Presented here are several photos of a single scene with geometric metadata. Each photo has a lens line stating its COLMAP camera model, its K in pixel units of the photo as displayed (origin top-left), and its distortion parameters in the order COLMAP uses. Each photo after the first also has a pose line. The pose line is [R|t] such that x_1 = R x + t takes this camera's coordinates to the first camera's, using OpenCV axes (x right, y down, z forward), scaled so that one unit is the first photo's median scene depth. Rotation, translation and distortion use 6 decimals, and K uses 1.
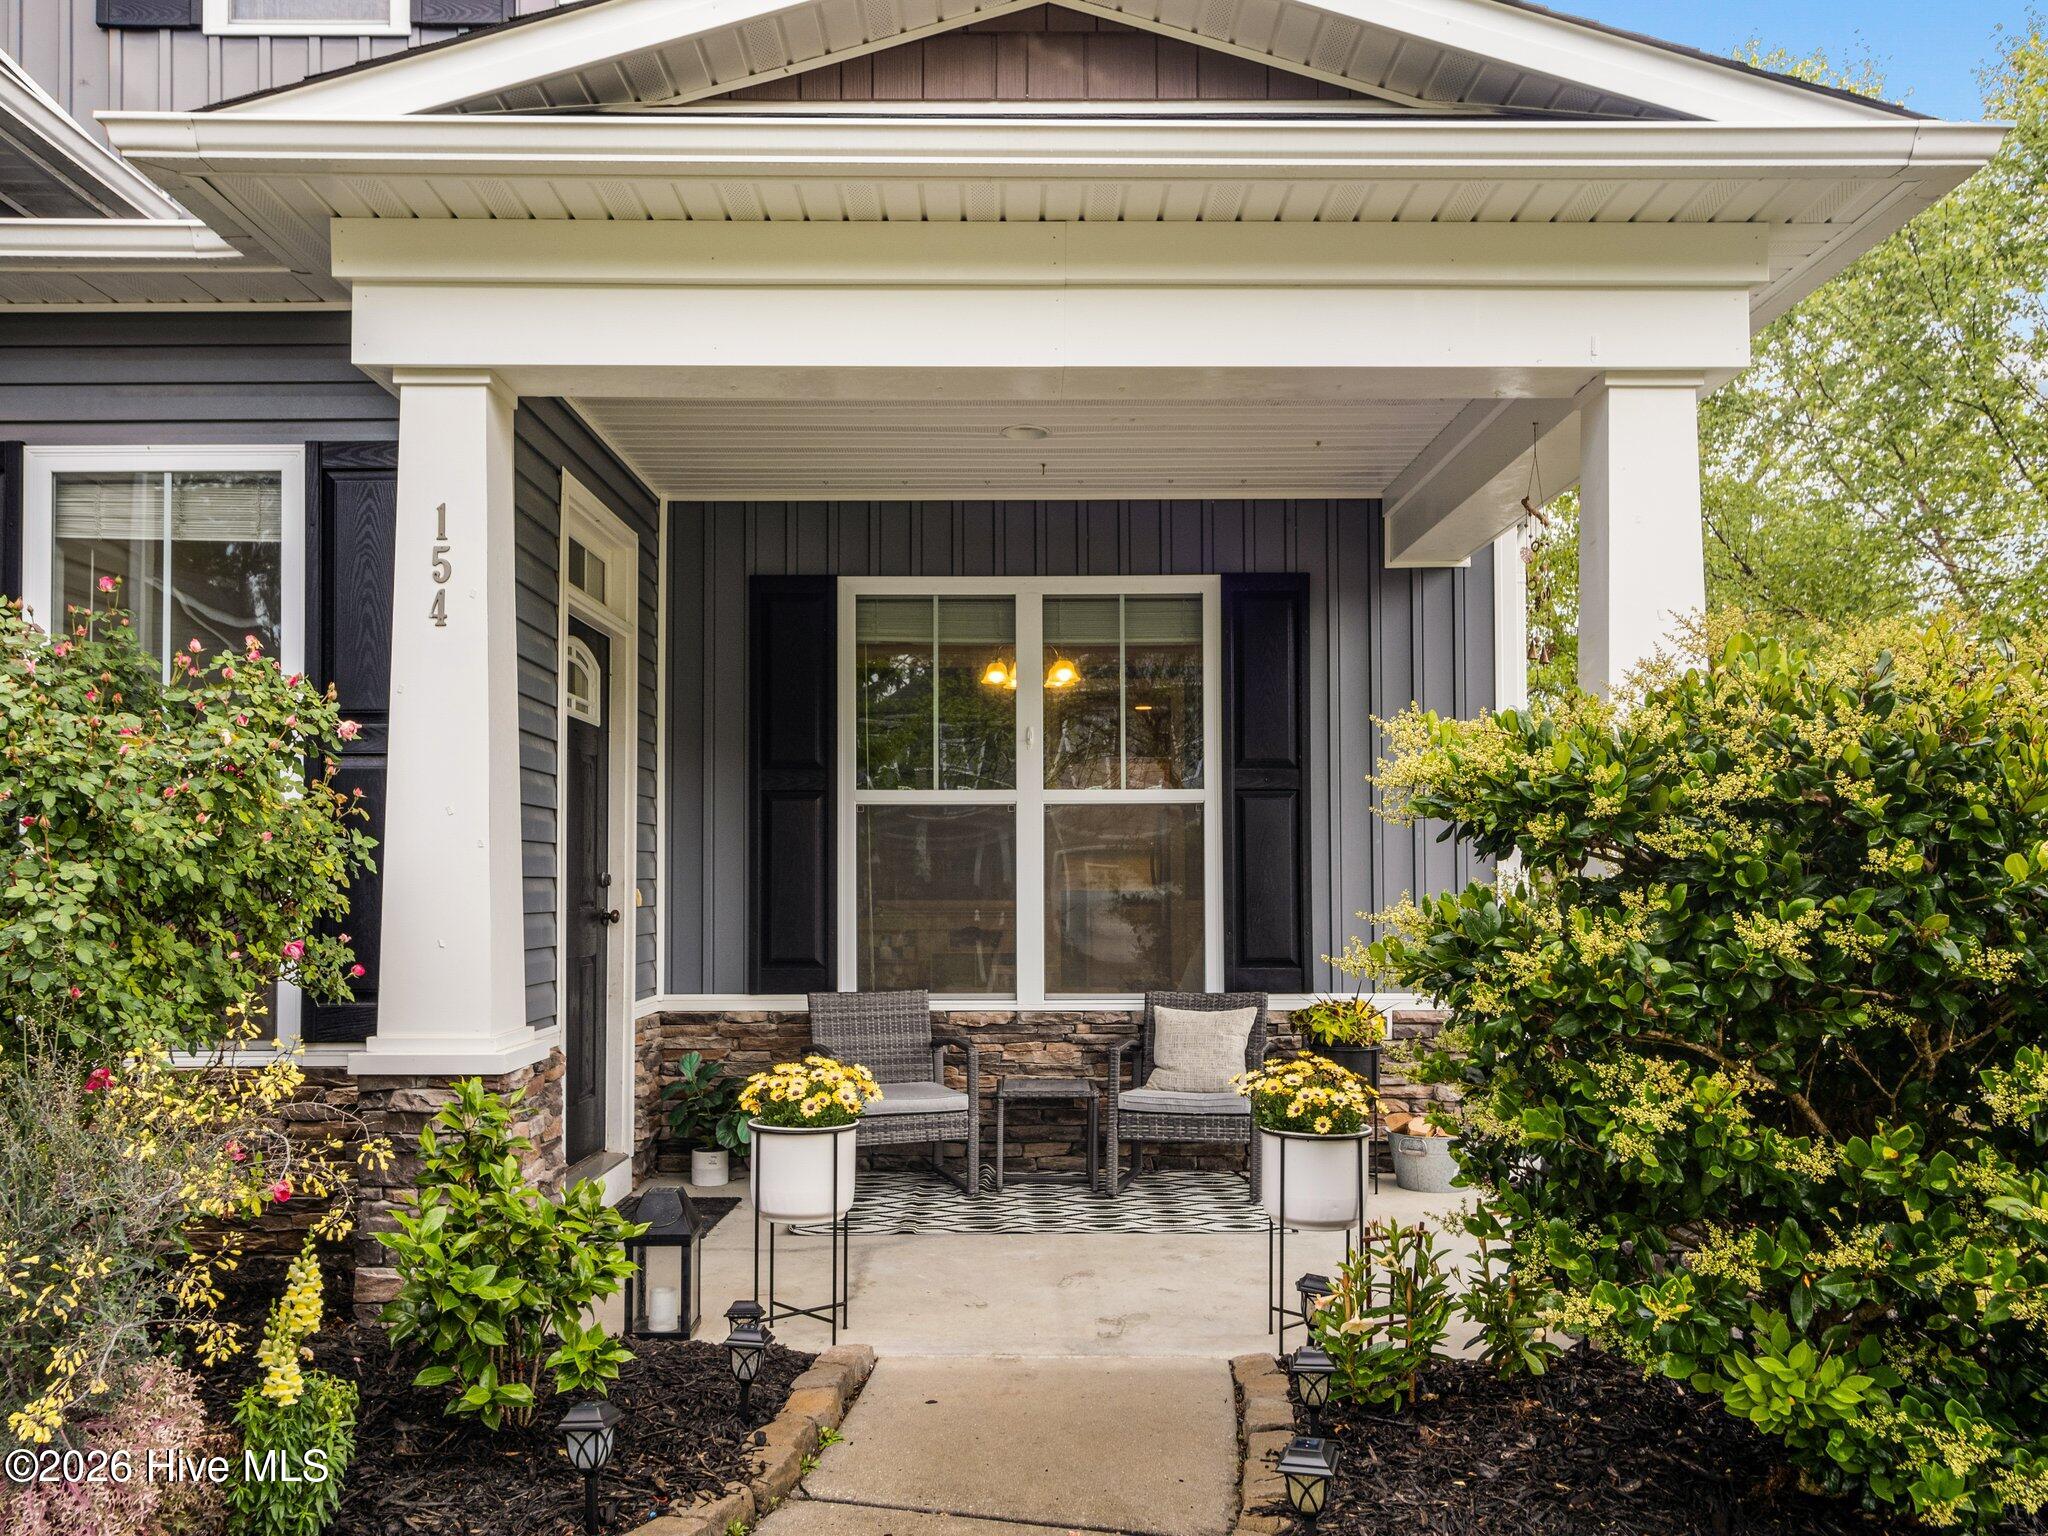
lens RADIAL K [[1656.8, 0, 1012.1], [0, 1656.8, 866.9], [0, 0, 1]] dist [-0.004369, 0.001092]
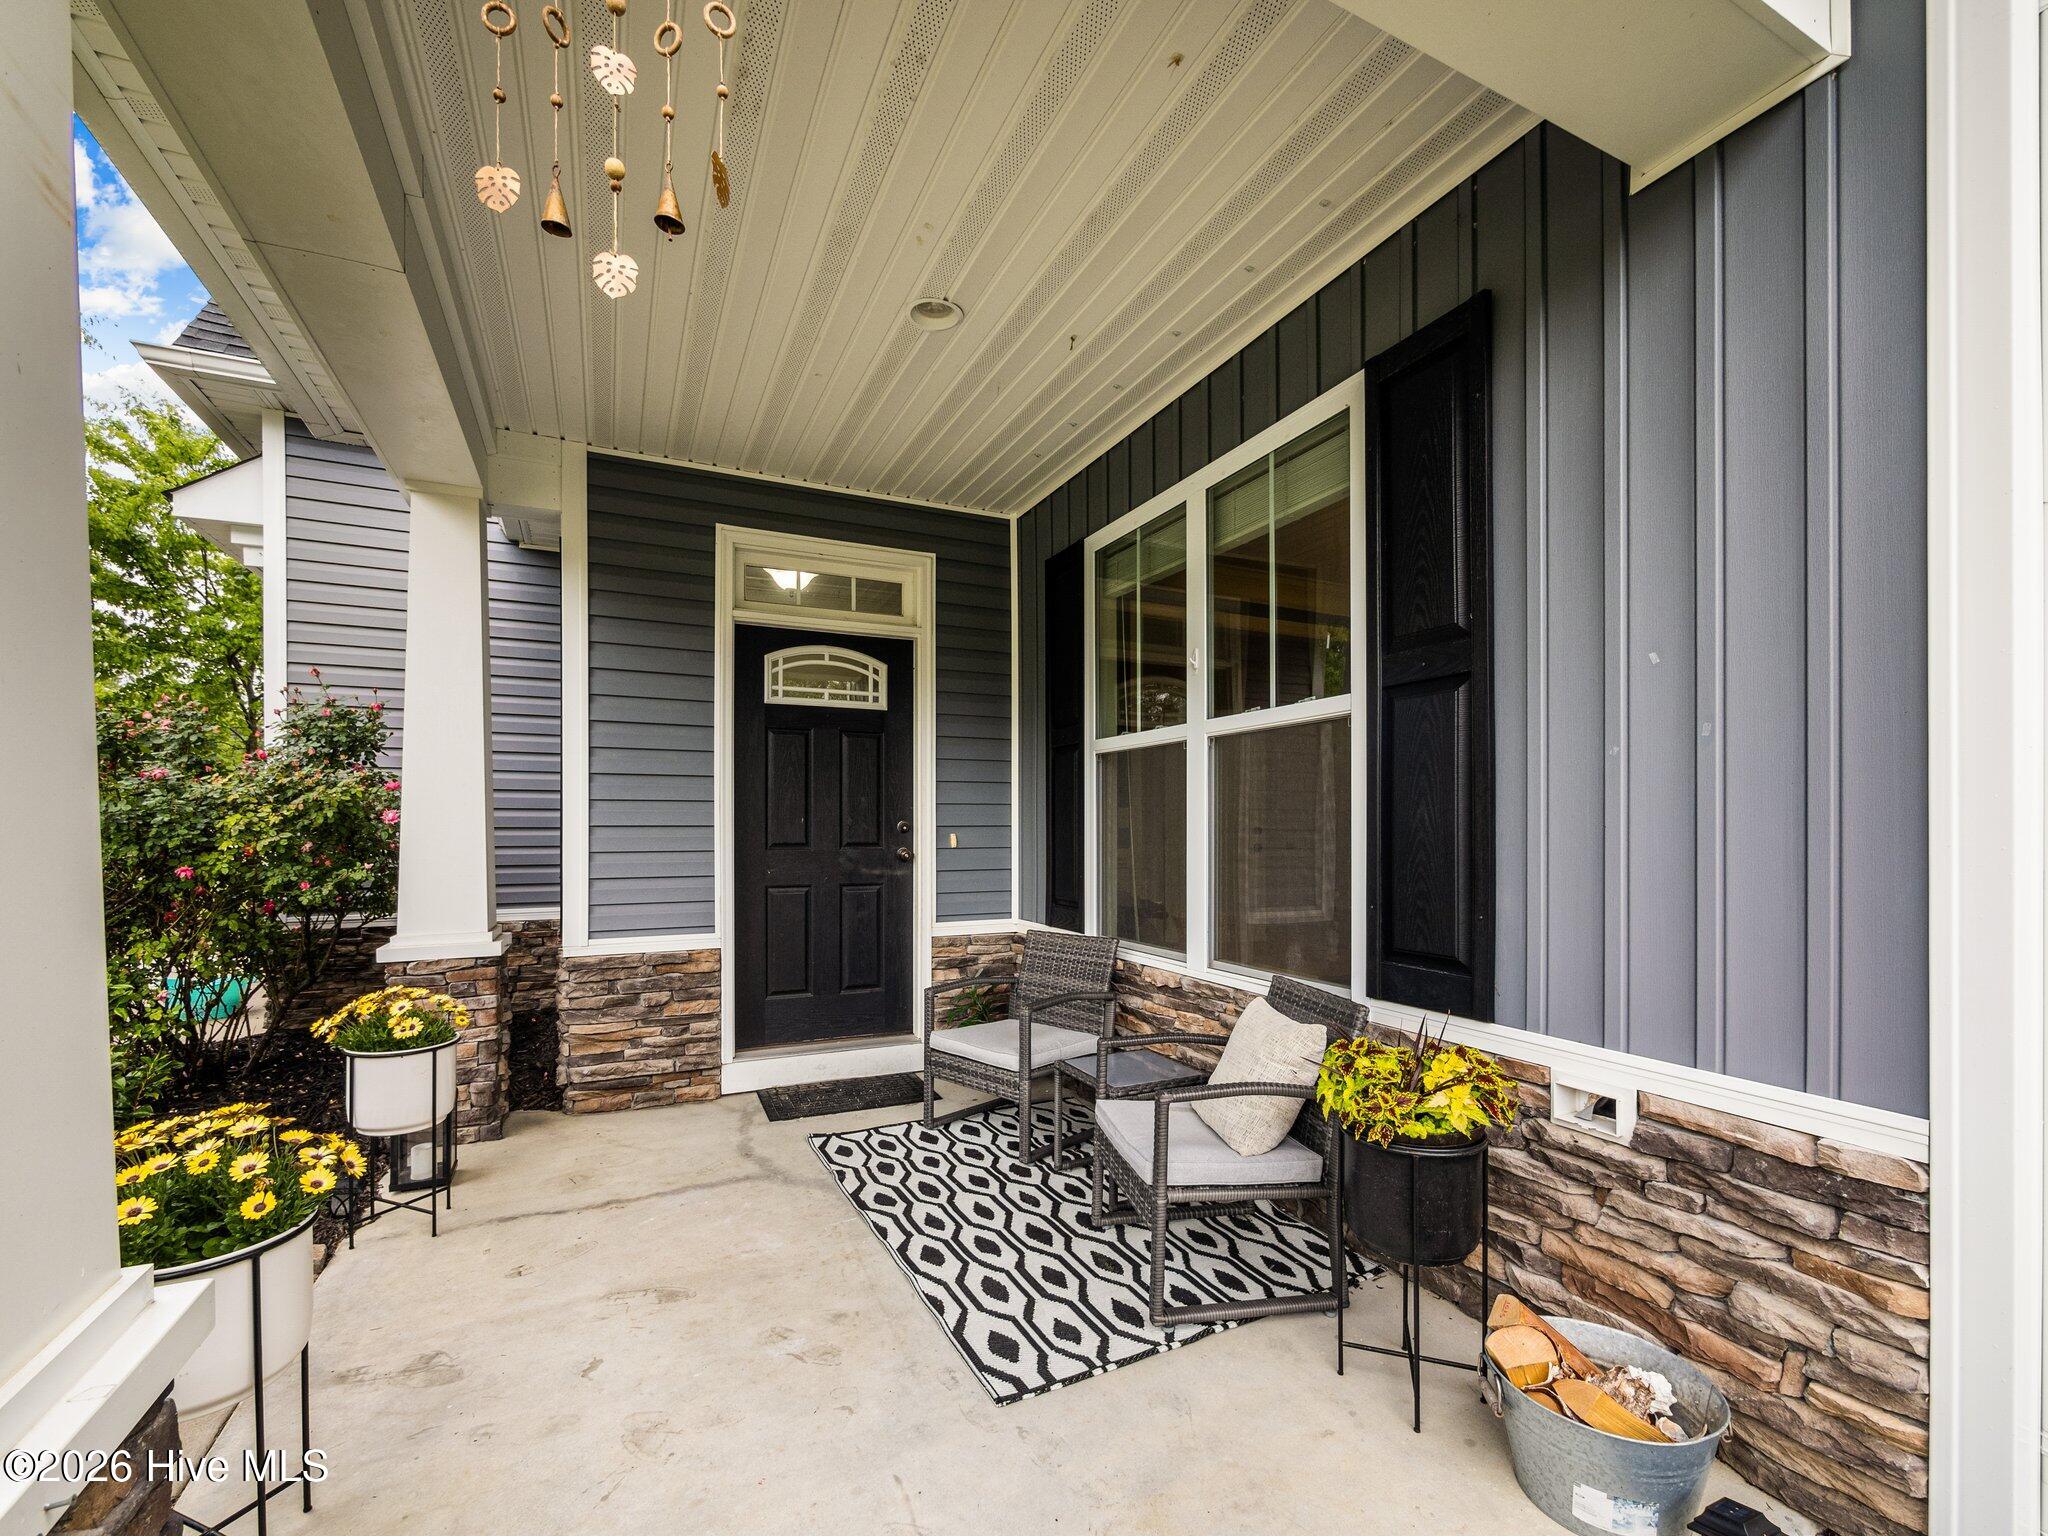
lens RADIAL K [[878.3, 0, 1023.4], [0, 878.3, 832.3], [0, 0, 1]] dist [-0.008942, 0.000134]
pose [[0.428045, 0.005816, -0.903739, 0.386391], [0.010243, 0.999884, 0.011286, 0.004903], [0.903699, -0.014087, 0.427936, 0.723776]]
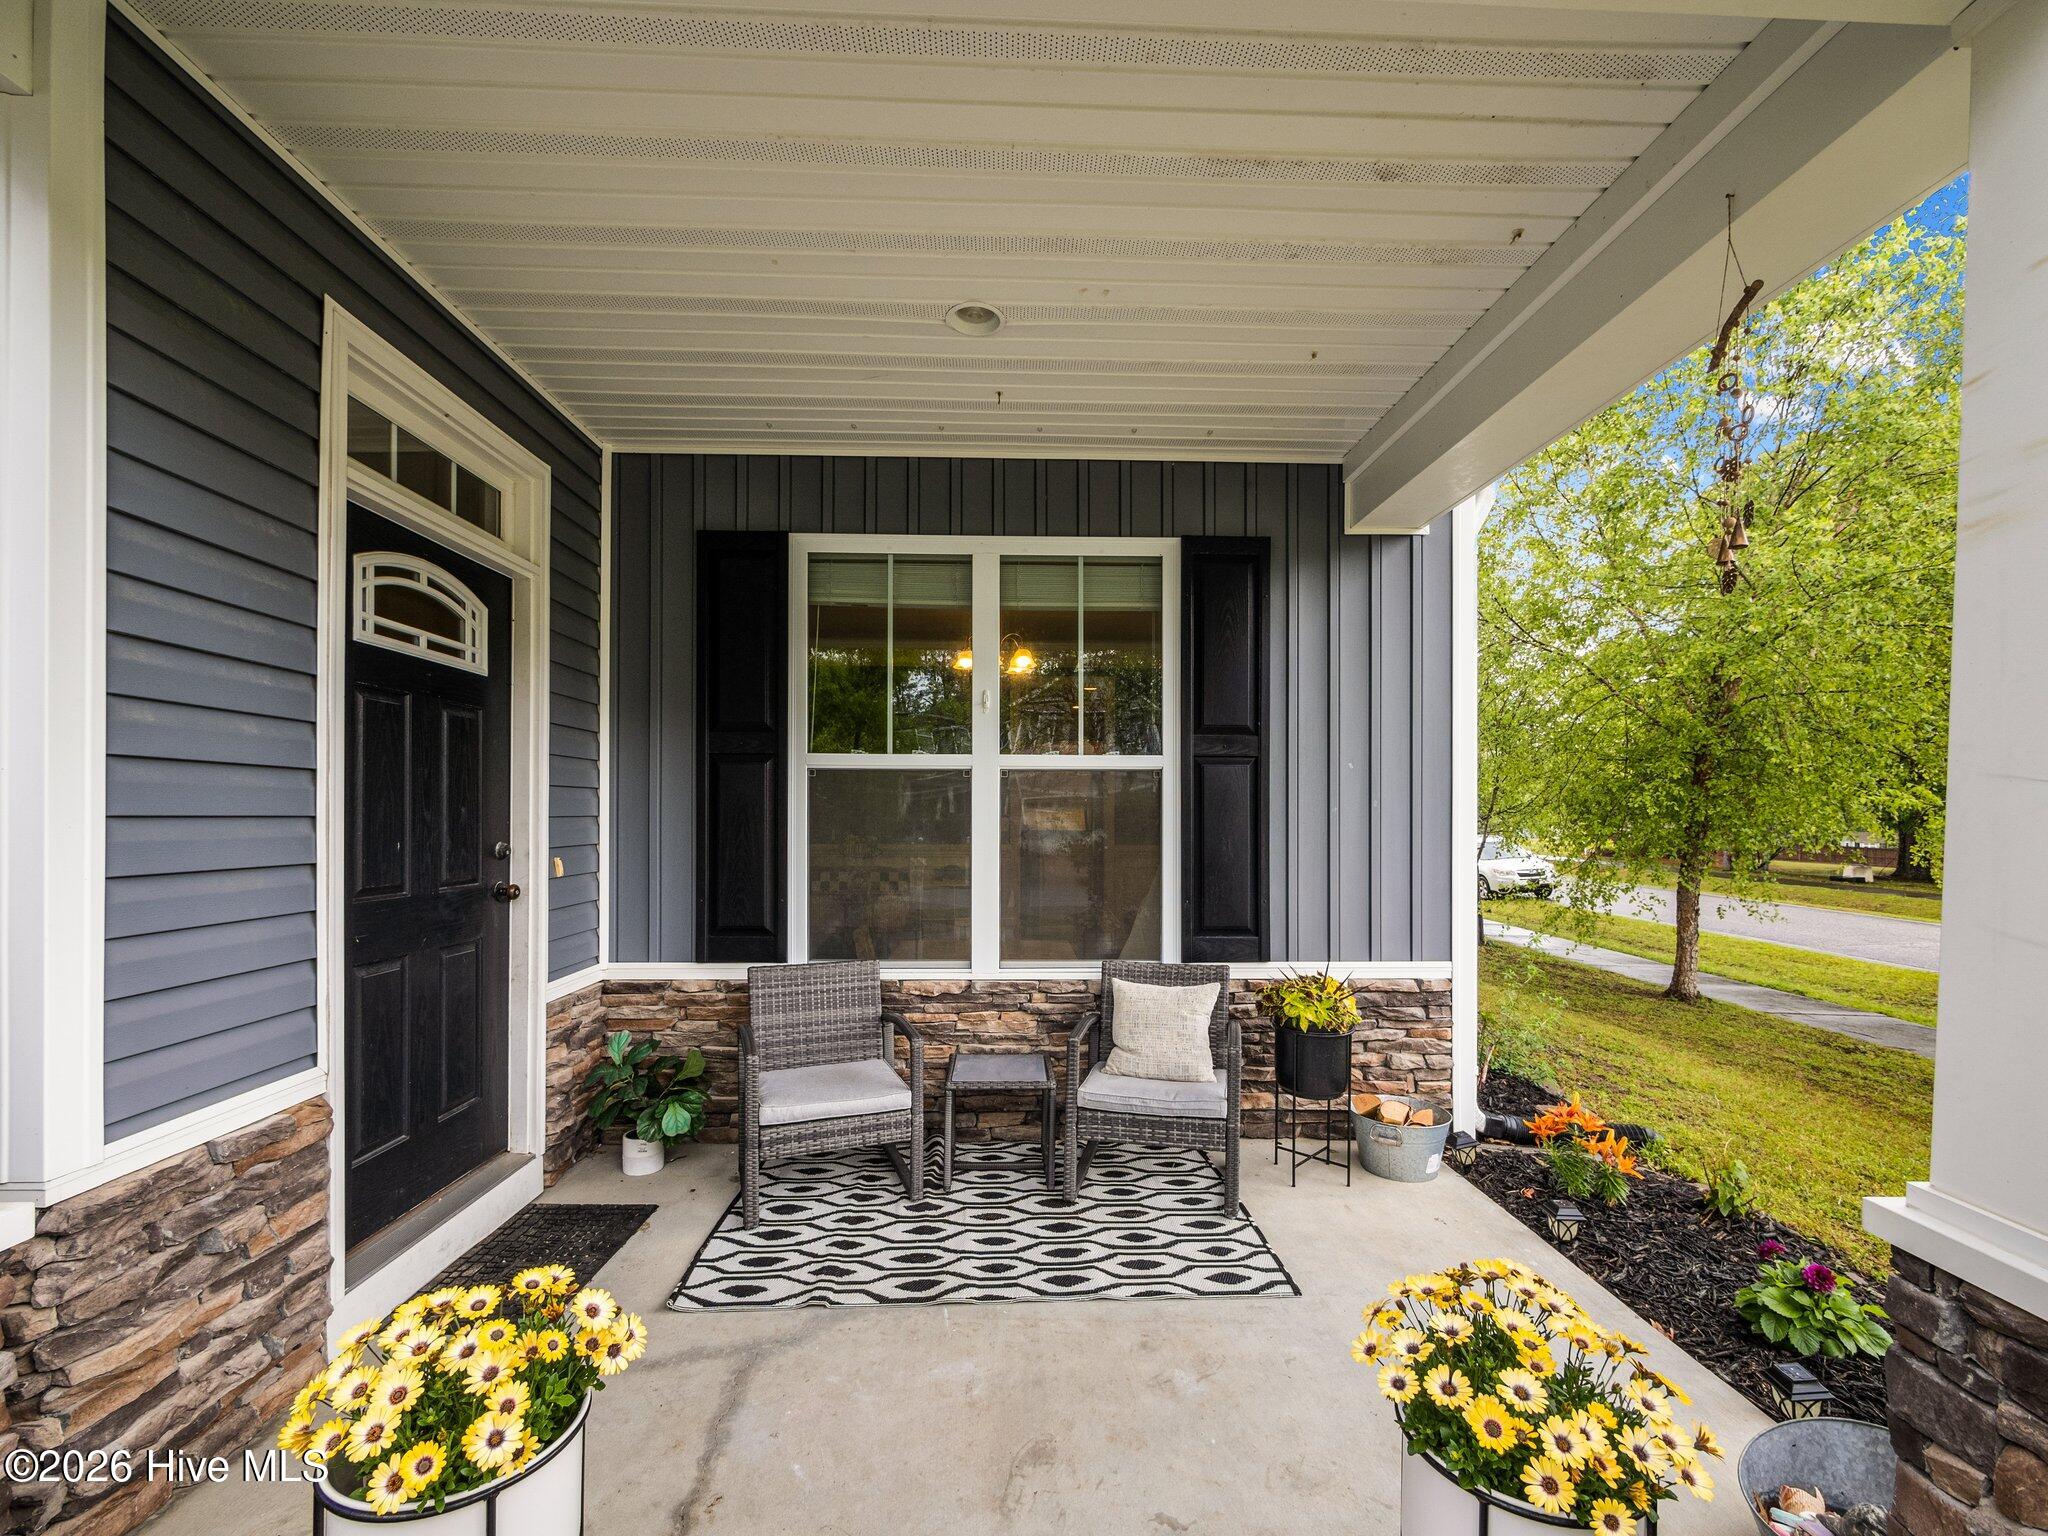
lens RADIAL K [[883.0, 0, 1029.1], [0, 883.0, 819.3], [0, 0, 1]] dist [-0.009877, 0.000080]
pose [[0.999370, 0.005207, 0.035104, 0.018219], [-0.005738, 0.999870, 0.015042, -0.016220], [-0.035021, -0.015234, 0.999270, 0.476972]]
